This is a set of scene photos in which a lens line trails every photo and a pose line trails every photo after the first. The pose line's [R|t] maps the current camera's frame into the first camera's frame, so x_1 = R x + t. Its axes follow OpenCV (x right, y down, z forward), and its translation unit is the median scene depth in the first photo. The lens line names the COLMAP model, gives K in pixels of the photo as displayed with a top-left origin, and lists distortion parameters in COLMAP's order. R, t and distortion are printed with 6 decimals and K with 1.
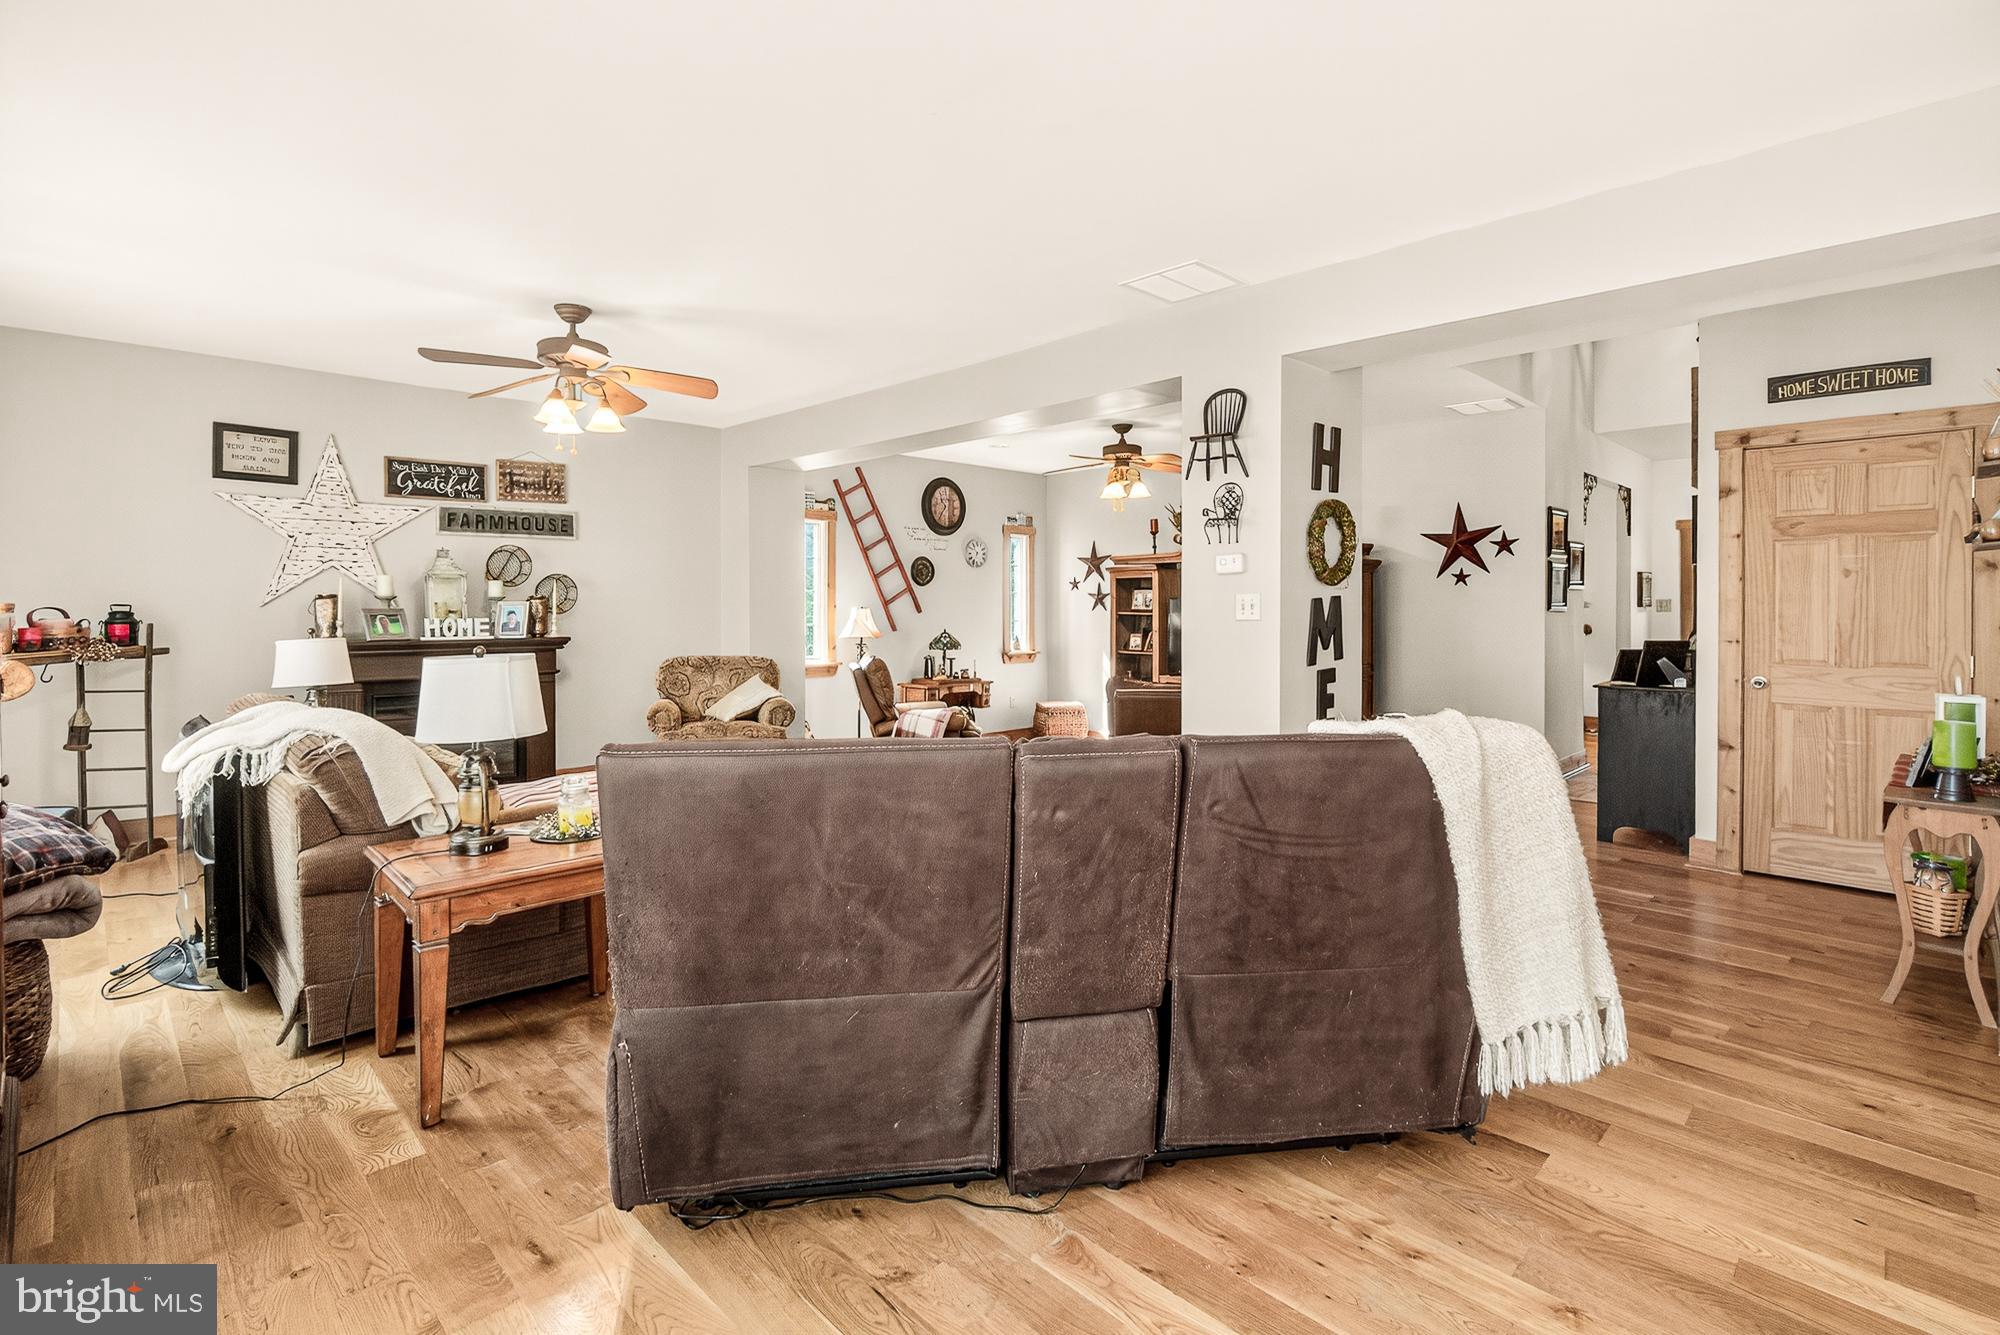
lens RADIAL K [[930.1, 0, 996.6], [0, 930.1, 601.6], [0, 0, 1]] dist [-0.000557, 0.000191]
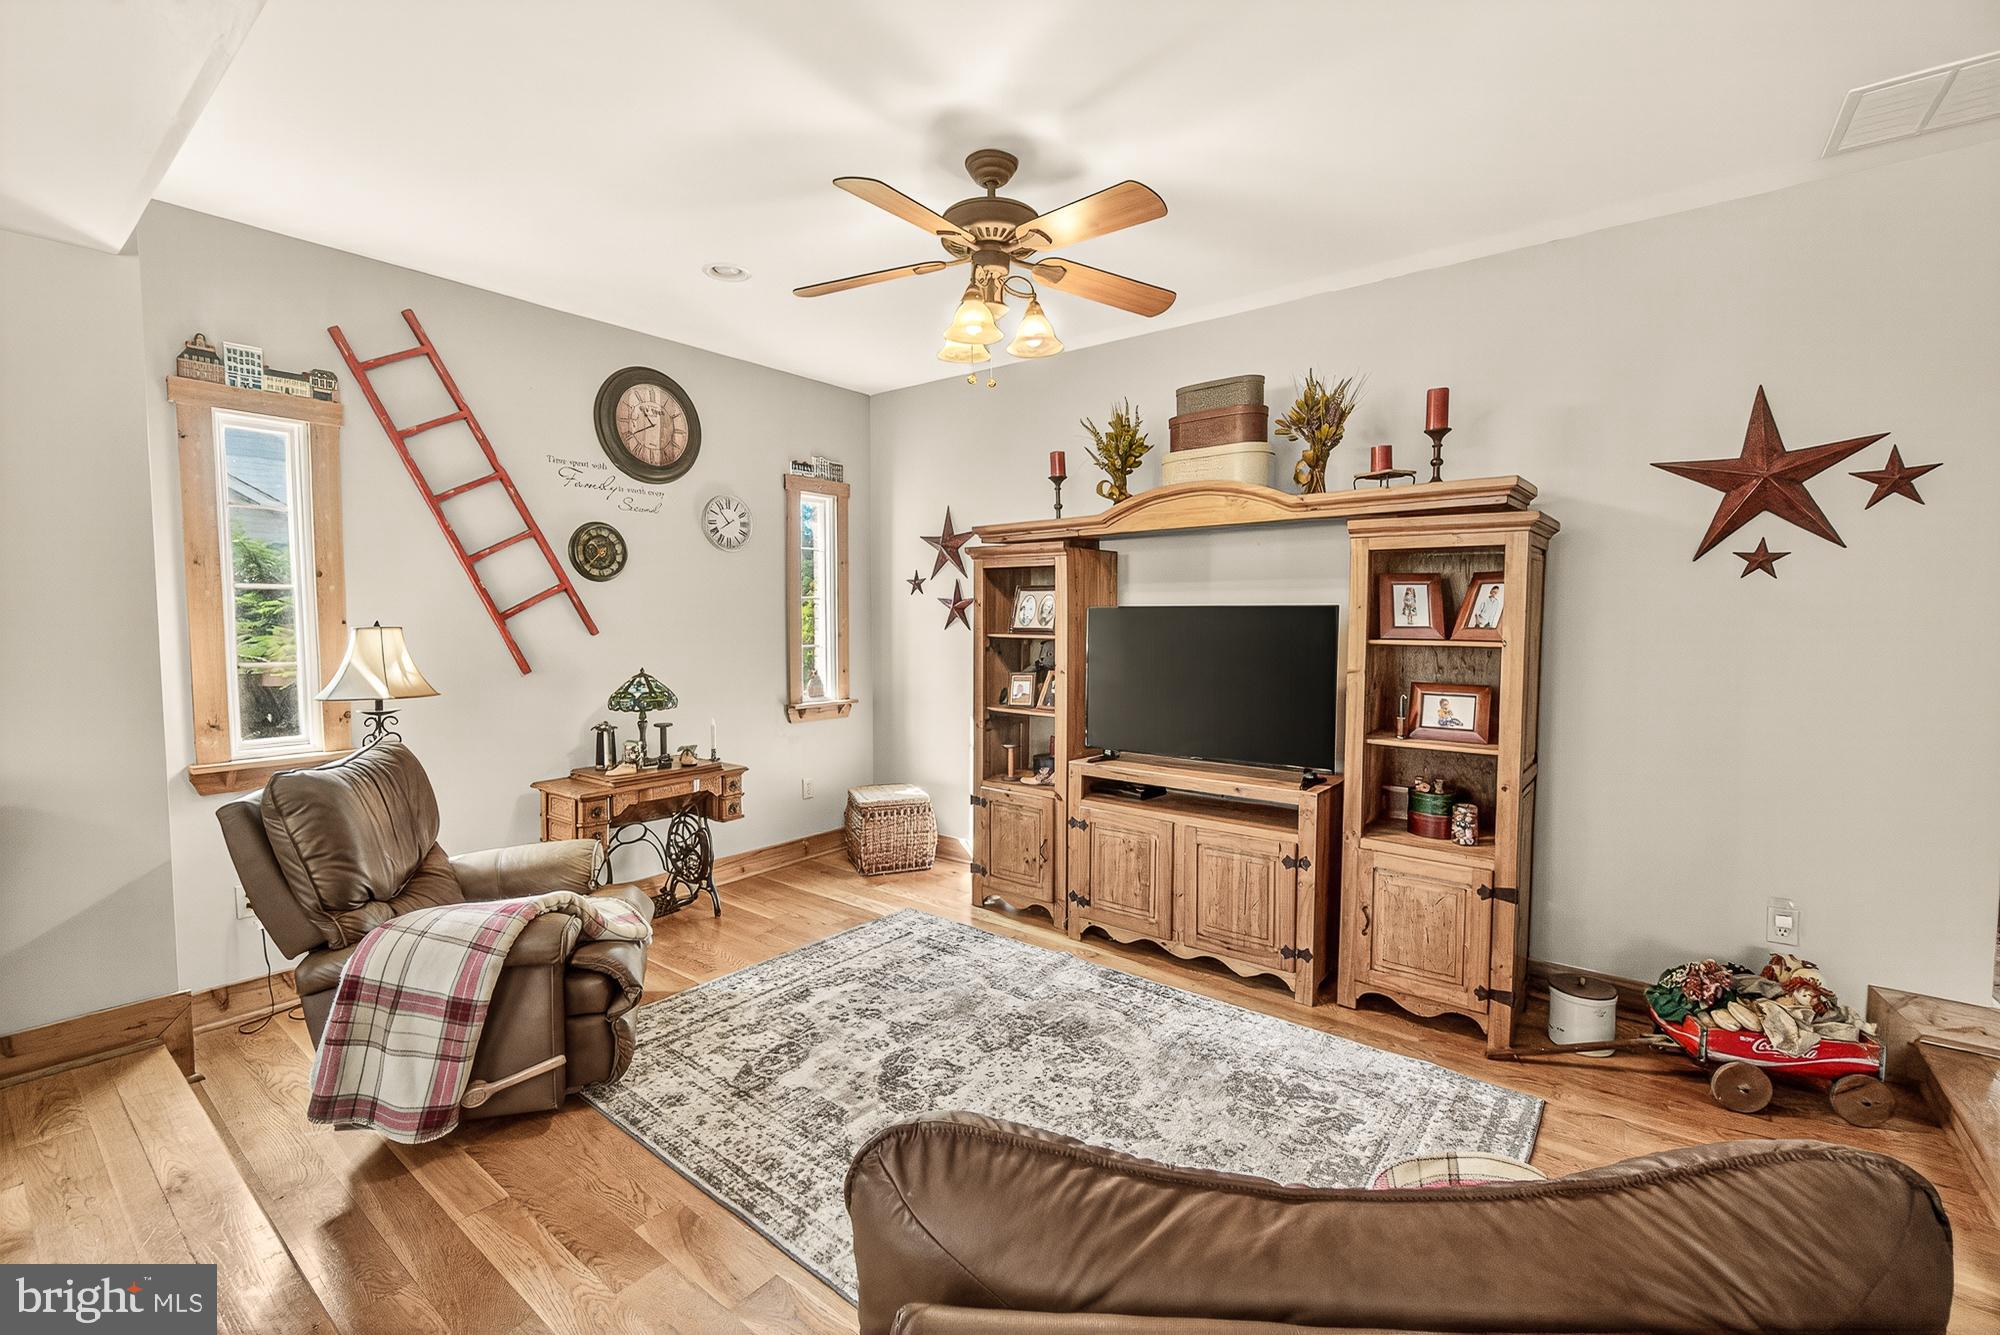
lens RADIAL K [[865.0, 0, 1000.0], [0, 865.0, 667.5], [0, 0, 1]] dist [-0.002008, 0.000849]
pose [[0.991776, -0.006131, 0.127836, 0.075554], [-0.001849, 0.998061, 0.062214, 0.000007], [-0.127970, -0.061939, 0.989842, 0.520986]]
